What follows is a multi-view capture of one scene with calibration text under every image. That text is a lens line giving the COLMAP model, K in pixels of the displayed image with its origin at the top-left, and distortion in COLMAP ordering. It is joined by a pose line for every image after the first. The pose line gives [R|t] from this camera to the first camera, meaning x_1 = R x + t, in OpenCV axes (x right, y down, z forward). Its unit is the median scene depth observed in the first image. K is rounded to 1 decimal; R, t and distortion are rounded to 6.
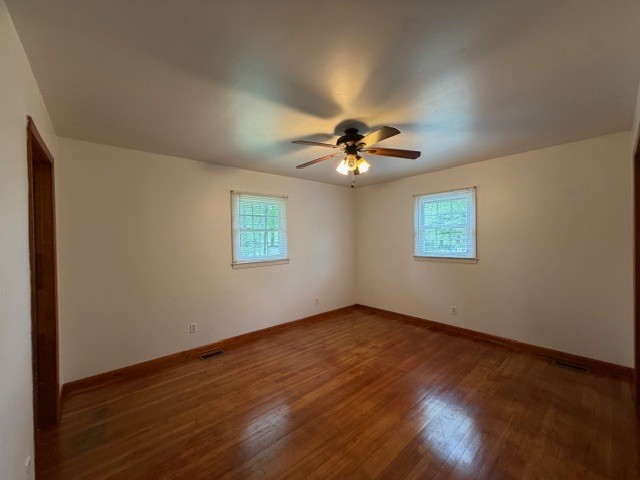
lens RADIAL K [[254.6, 0, 319.3], [0, 254.6, 240.6], [0, 0, 1]] dist [0.000326, 0.000005]
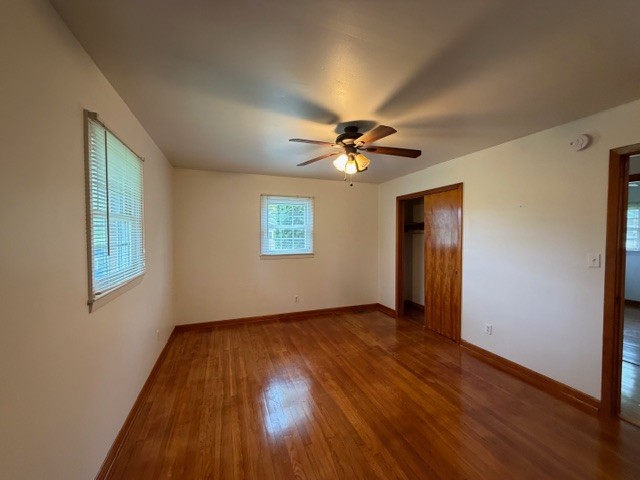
lens RADIAL K [[254.6, 0, 319.3], [0, 254.6, 240.6], [0, 0, 1]] dist [0.000326, 0.000005]
pose [[0.355235, -0.007477, 0.934747, -0.605069], [0.008536, 0.999952, 0.004755, 0.000423], [-0.934738, 0.006290, 0.355282, 0.545157]]
